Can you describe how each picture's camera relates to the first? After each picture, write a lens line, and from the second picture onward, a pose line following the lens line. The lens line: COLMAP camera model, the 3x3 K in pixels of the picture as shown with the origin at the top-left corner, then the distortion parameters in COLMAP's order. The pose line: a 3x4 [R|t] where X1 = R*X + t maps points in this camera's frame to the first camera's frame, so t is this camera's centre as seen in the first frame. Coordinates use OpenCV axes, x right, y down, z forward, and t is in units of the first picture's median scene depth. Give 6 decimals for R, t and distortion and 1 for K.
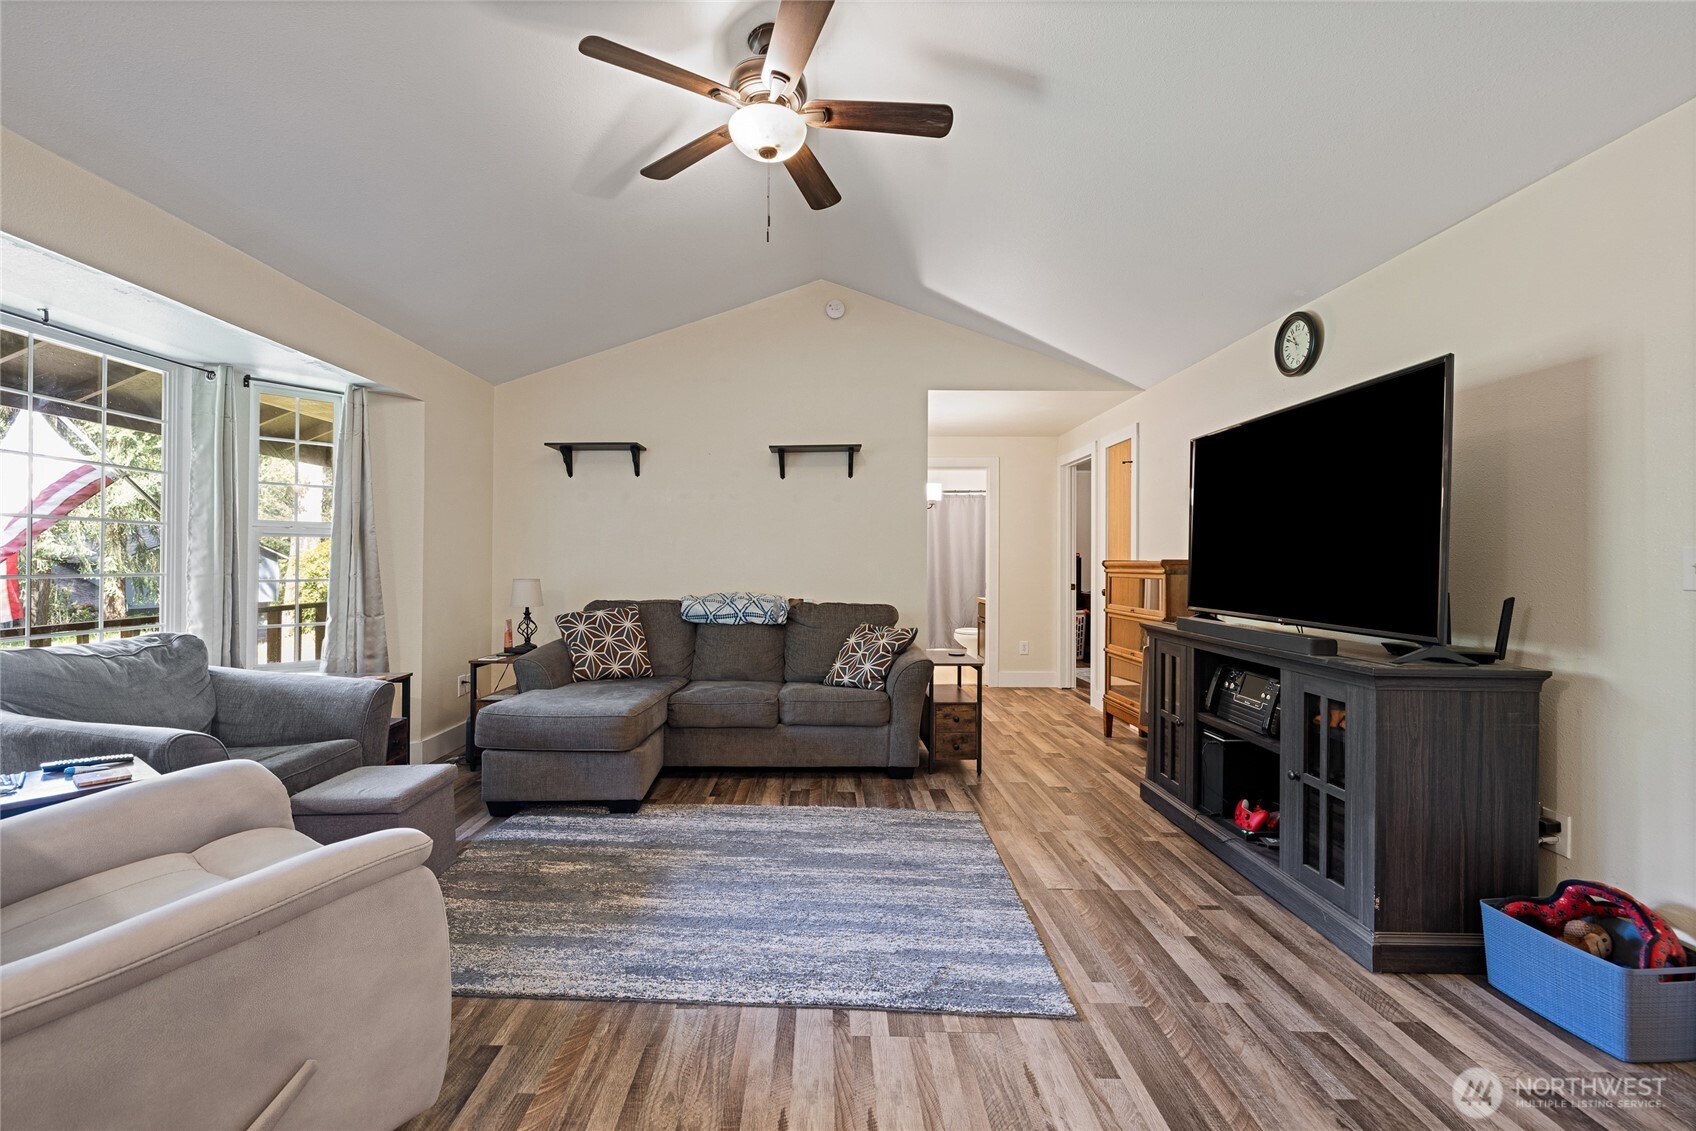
lens RADIAL K [[712.3, 0, 826.5], [0, 712.3, 555.8], [0, 0, 1]] dist [0.002065, 0.000406]
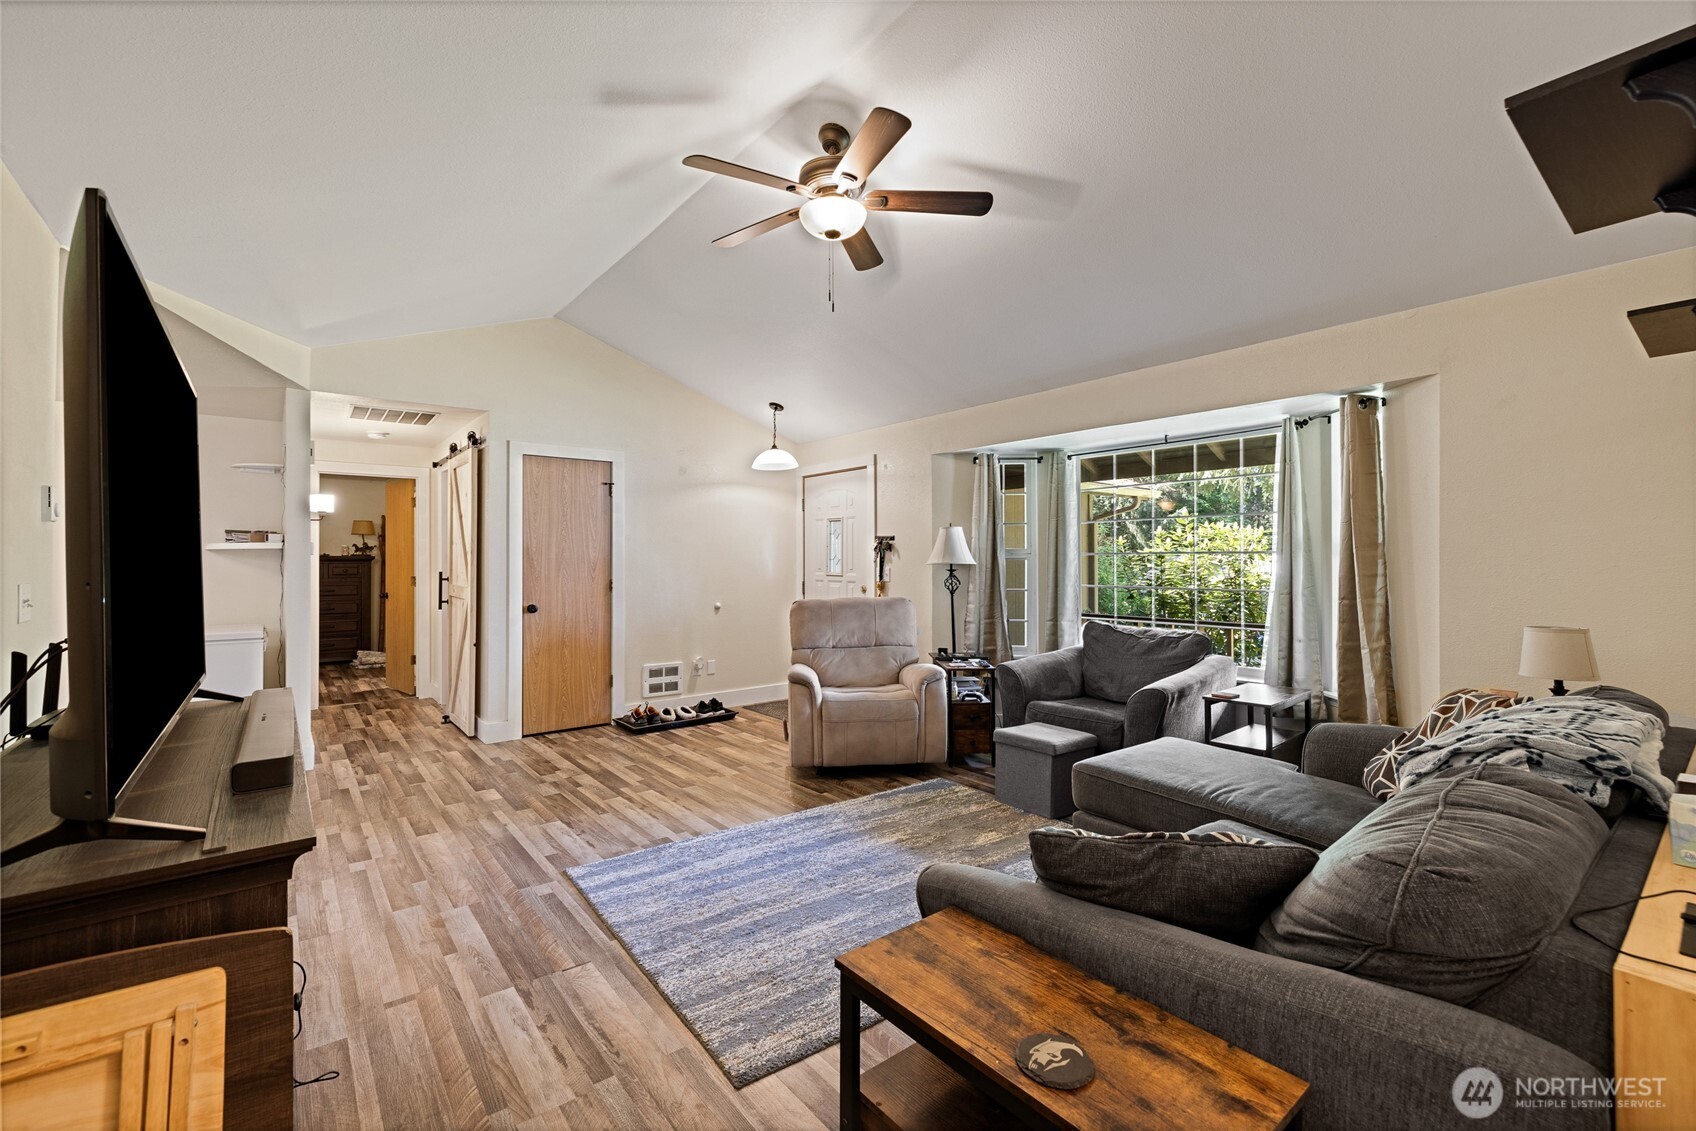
lens RADIAL K [[721.5, 0, 826.5], [0, 721.5, 555.4], [0, 0, 1]] dist [-0.000119, -0.000477]
pose [[-0.793509, -0.009237, -0.608489, 0.568735], [0.002308, 0.999832, -0.018188, -0.020762], [0.608555, -0.015836, -0.793354, 1.717090]]
